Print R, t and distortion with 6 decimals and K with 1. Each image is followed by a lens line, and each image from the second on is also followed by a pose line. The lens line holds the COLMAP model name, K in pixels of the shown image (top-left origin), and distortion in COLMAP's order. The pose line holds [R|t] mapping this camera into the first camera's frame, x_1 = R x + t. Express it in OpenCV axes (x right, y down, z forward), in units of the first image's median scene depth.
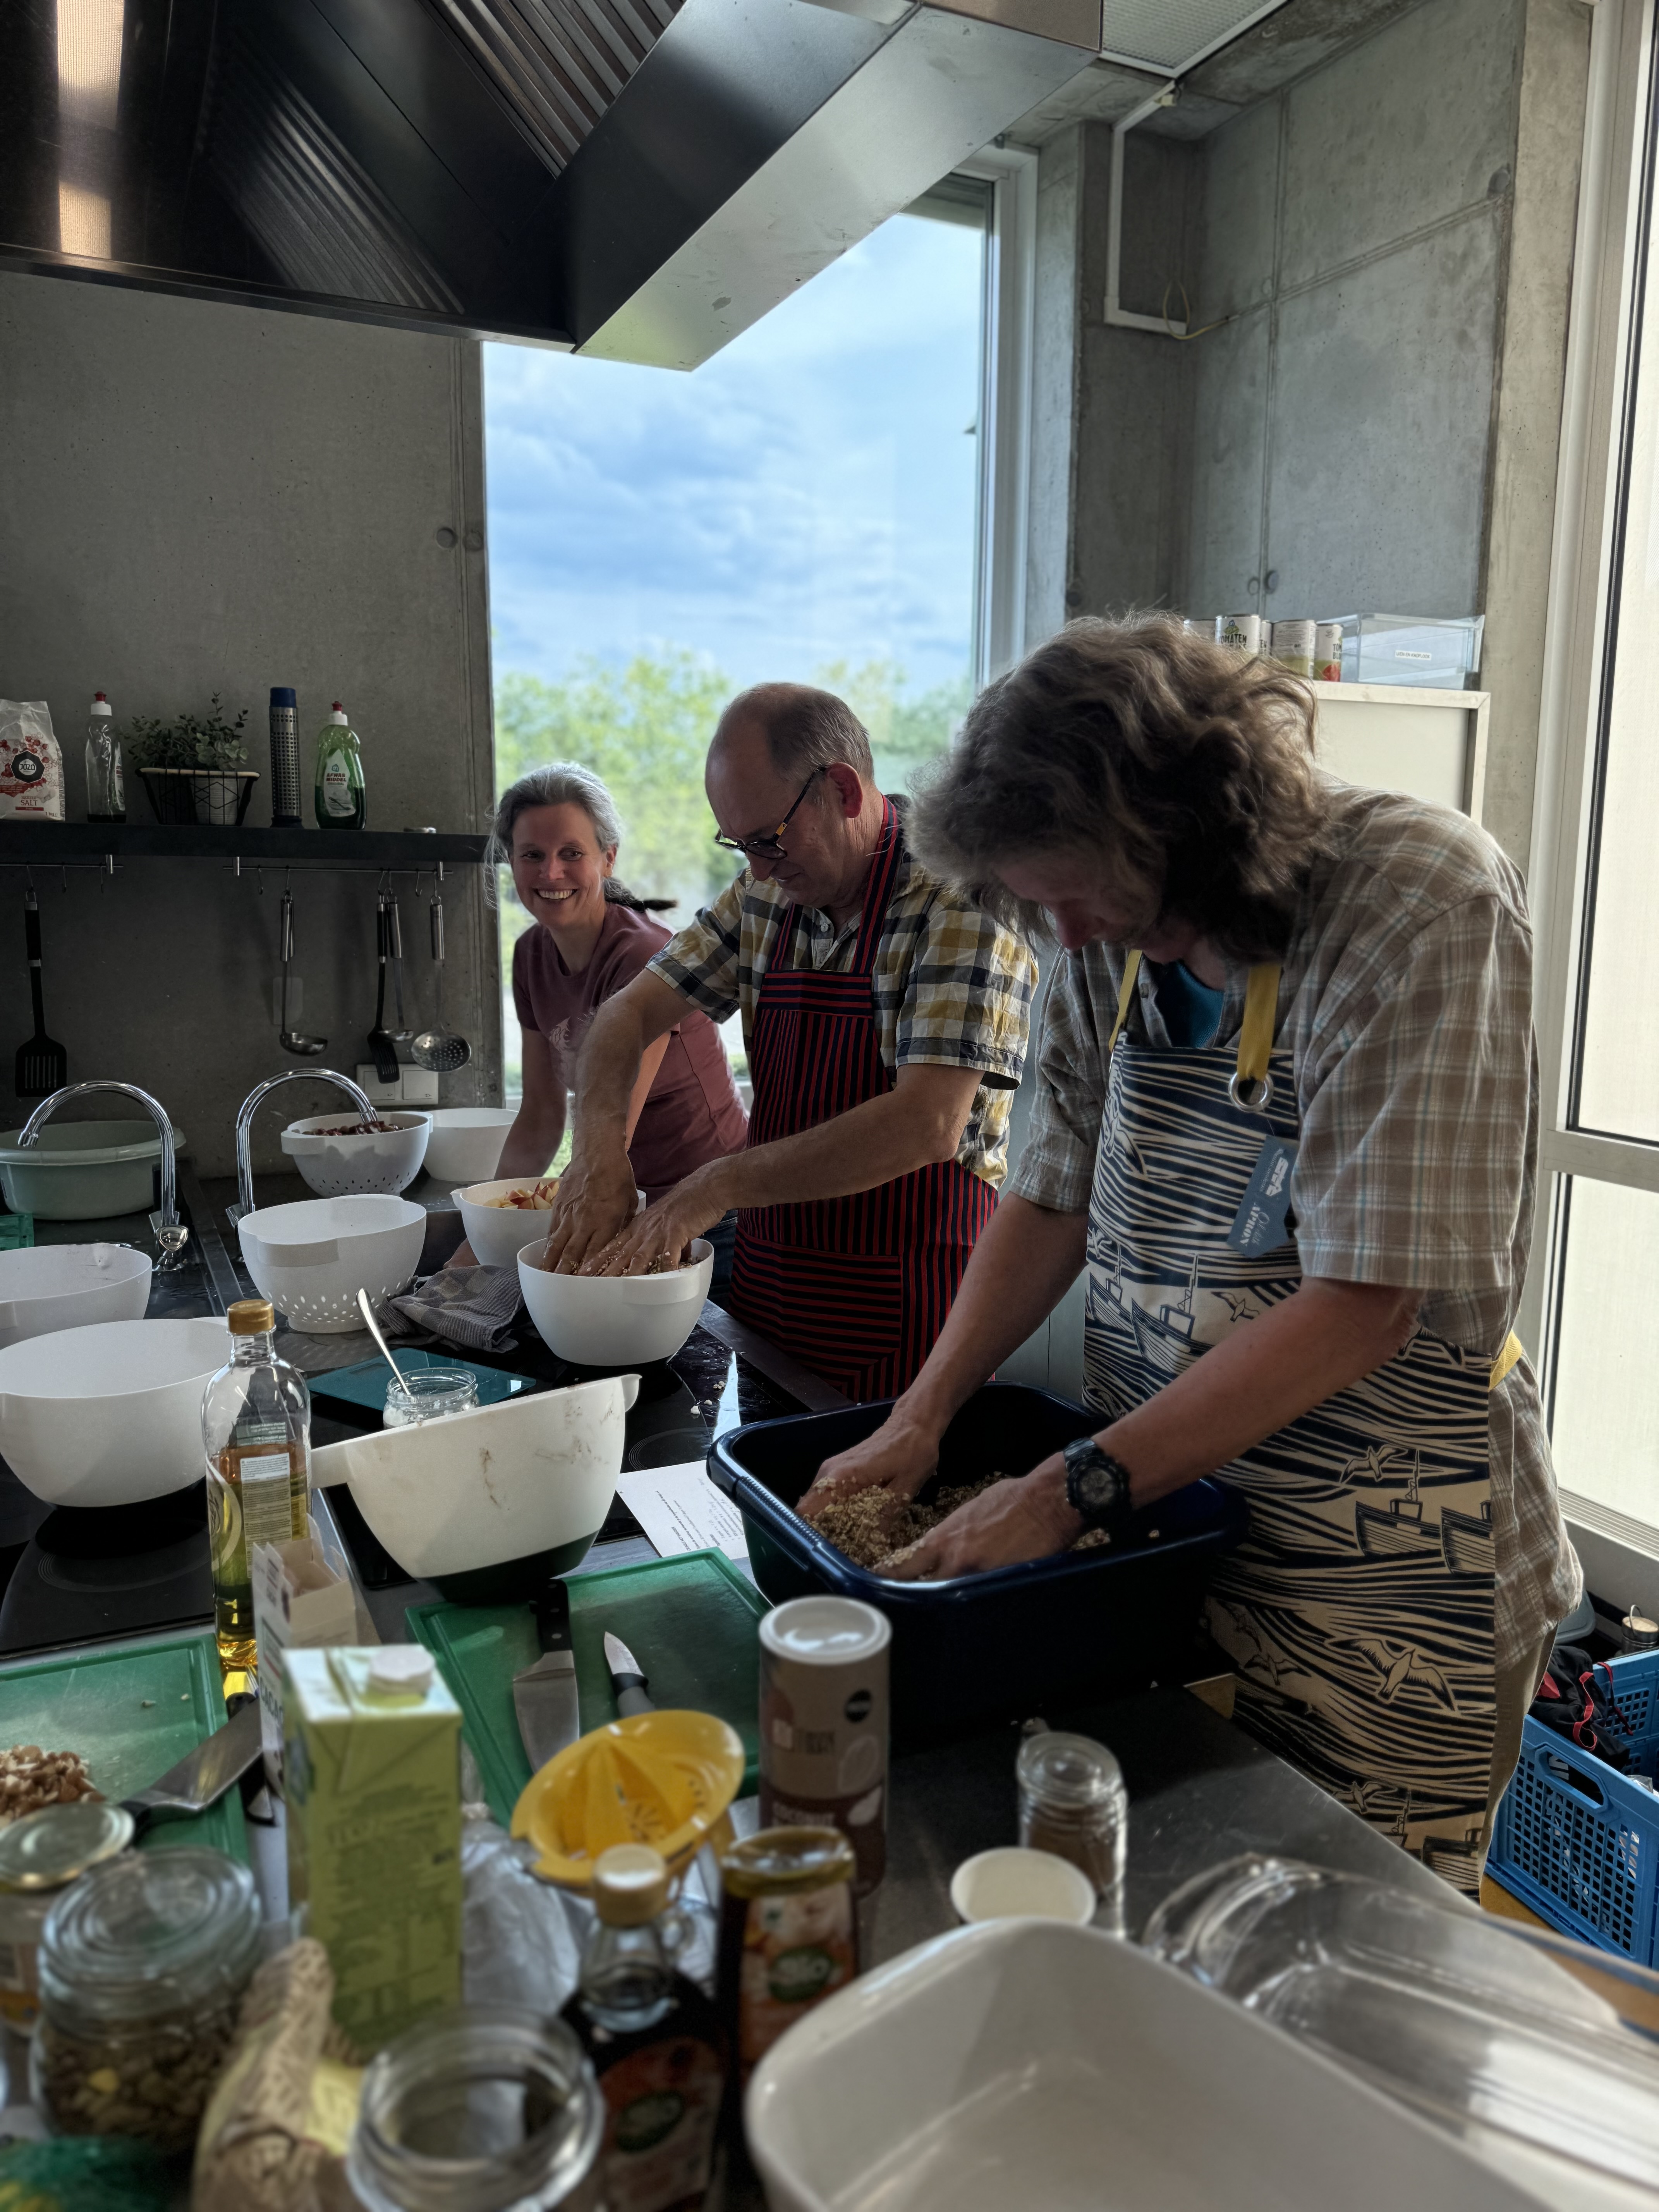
lens RADIAL K [[1575.9, 0, 827.5], [0, 1575.9, 1096.8], [0, 0, 1]] dist [0.003501, -0.013013]
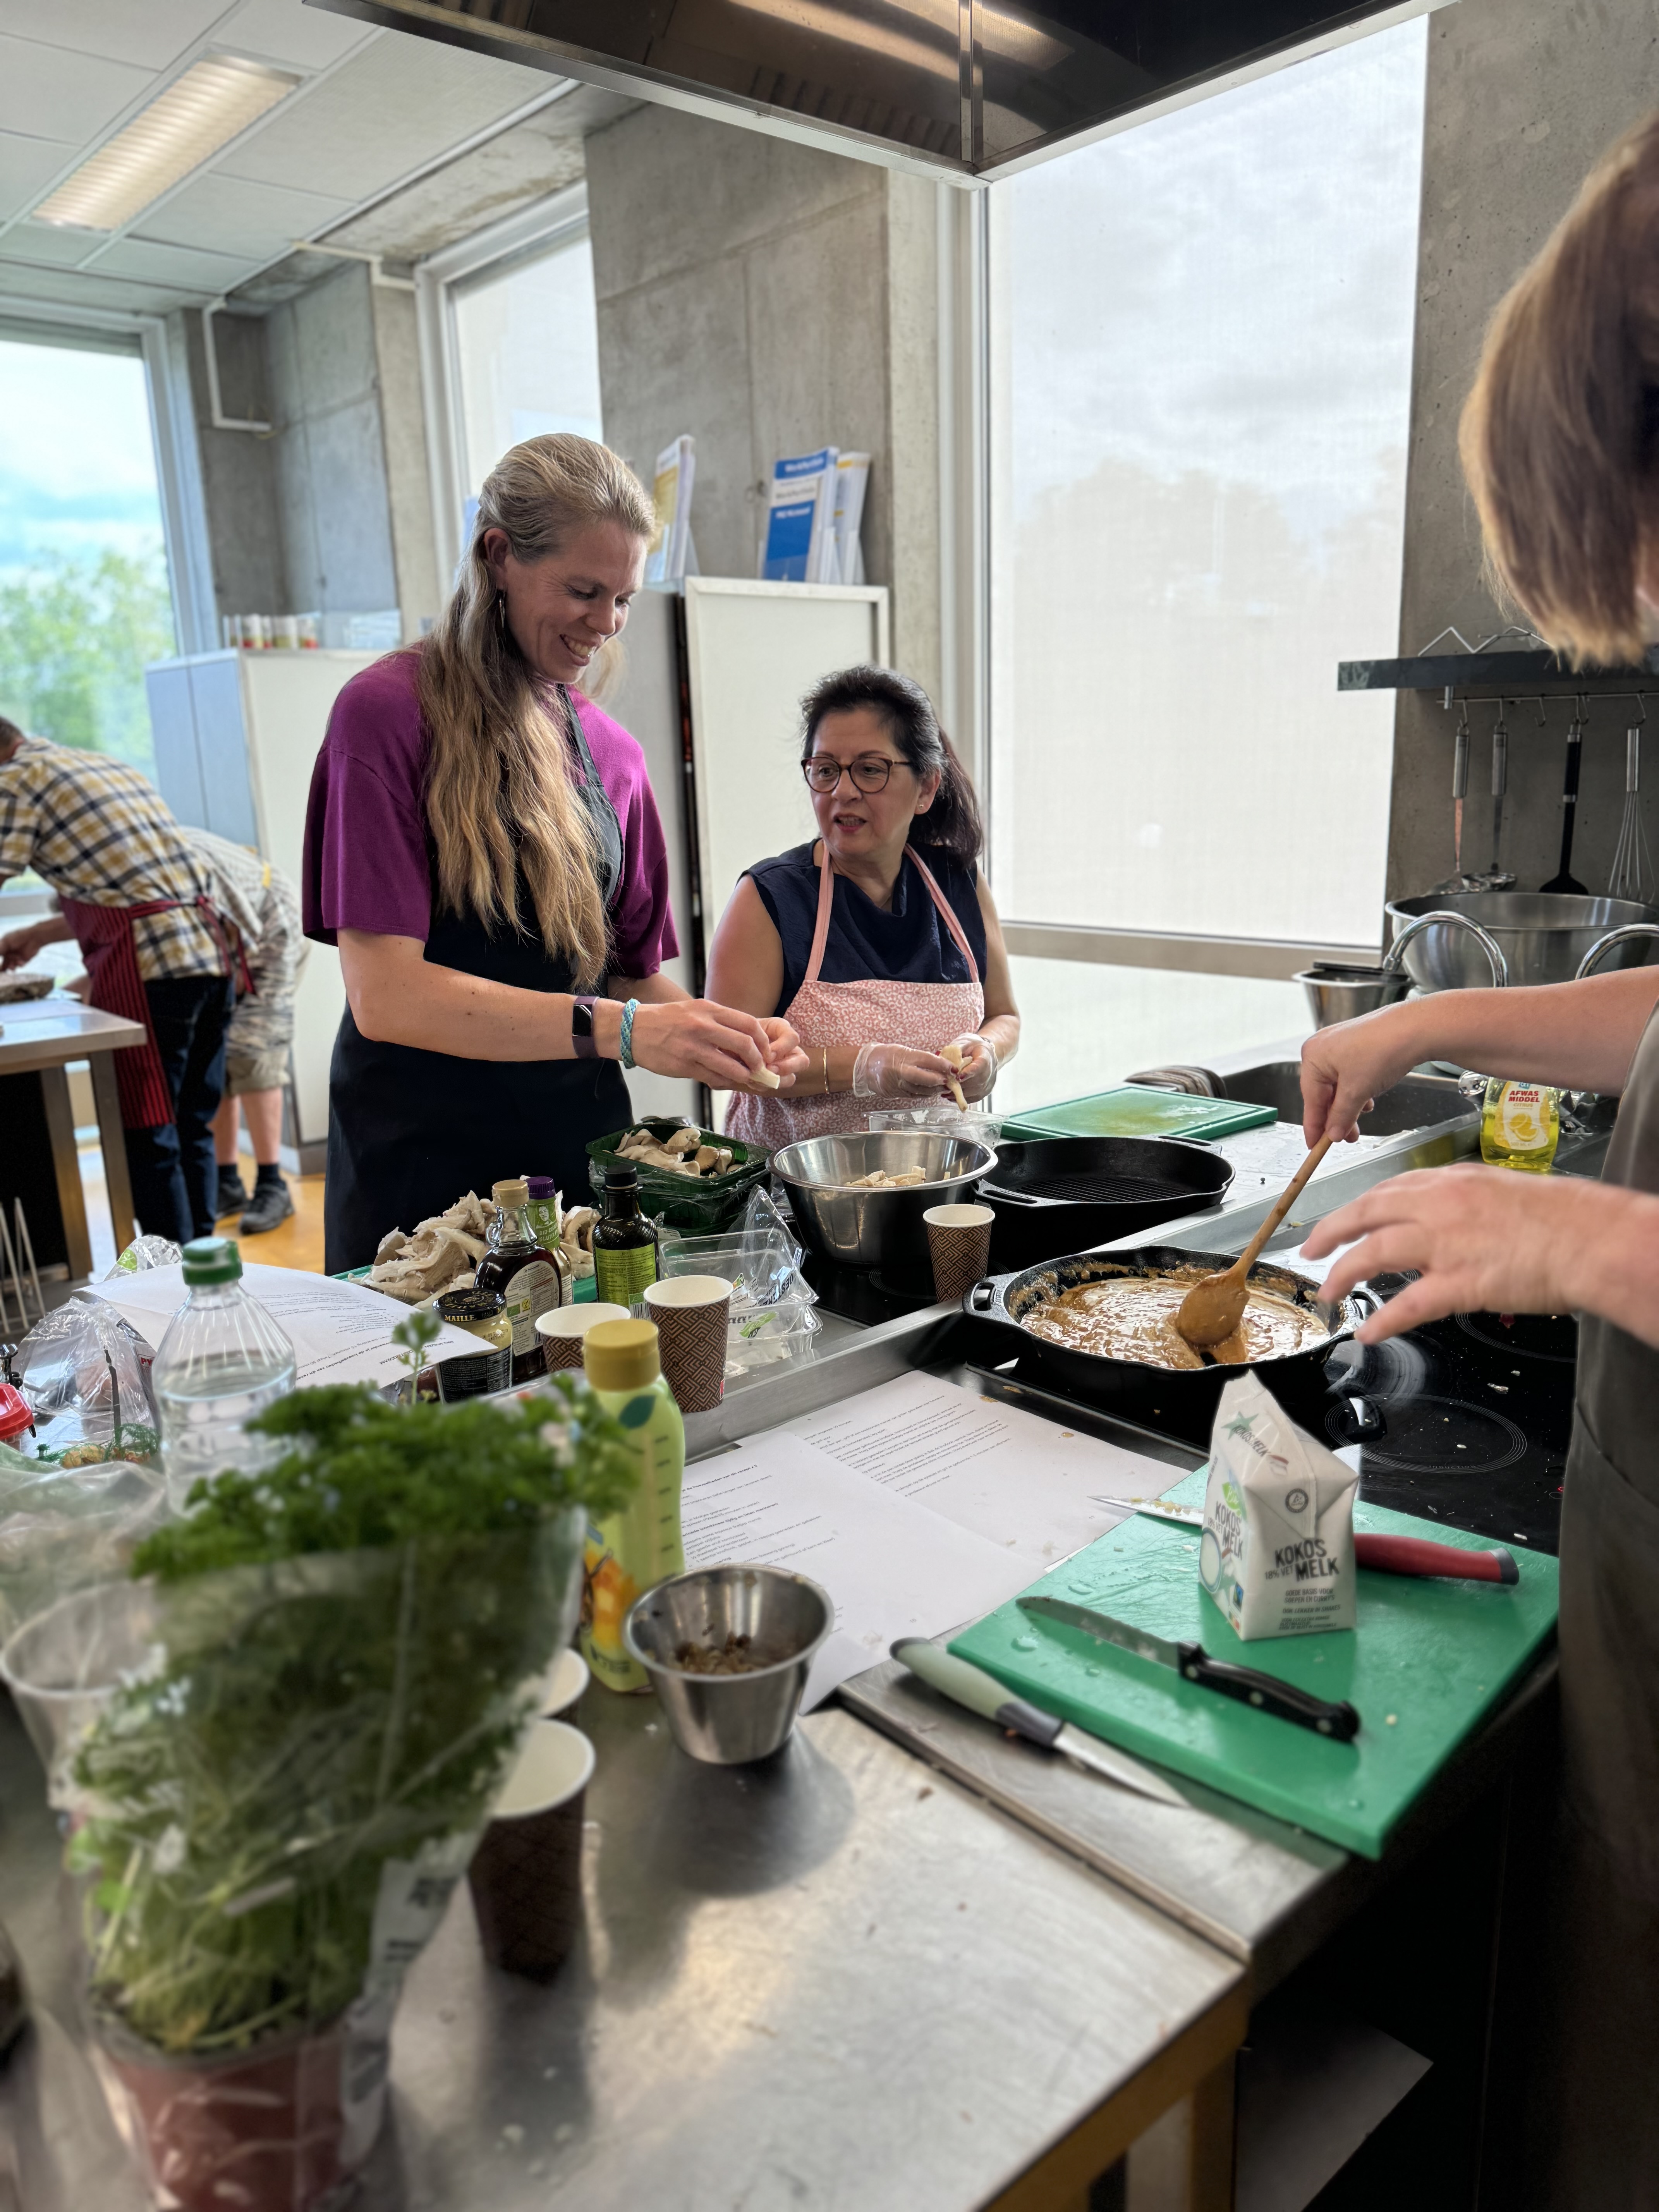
lens RADIAL K [[1575.9, 0, 831.6], [0, 1575.9, 1097.8], [0, 0, 1]] dist [0.003501, -0.013013]
pose [[0.958834, -0.100585, 0.265556, 0.303286], [0.082212, 0.993443, 0.079448, 0.153974], [-0.271806, -0.054346, 0.960816, -0.889060]]
